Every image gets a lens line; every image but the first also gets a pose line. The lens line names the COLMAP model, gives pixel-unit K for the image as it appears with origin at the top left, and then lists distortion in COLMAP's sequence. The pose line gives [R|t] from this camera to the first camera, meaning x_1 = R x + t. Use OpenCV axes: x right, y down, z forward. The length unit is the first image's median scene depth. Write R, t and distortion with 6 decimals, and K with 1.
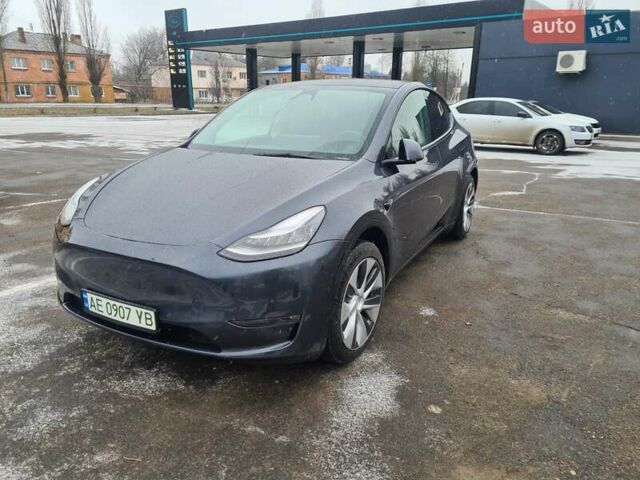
lens RADIAL K [[491.3, 0, 320.0], [0, 491.3, 240.0], [0, 0, 1]] dist [0.045057, -0.009445]
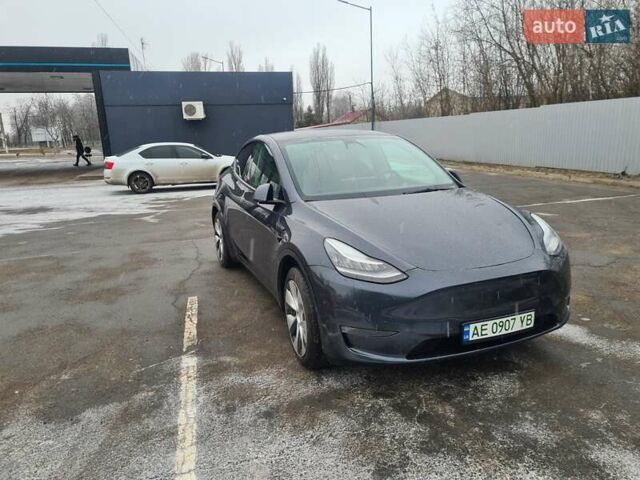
lens RADIAL K [[491.3, 0, 320.0], [0, 491.3, 240.0], [0, 0, 1]] dist [0.045057, -0.009445]
pose [[0.615569, -0.191898, 0.764362, -1.281870], [0.252825, 0.966722, 0.039091, -0.177231], [-0.746427, 0.169187, 0.643601, 0.437035]]
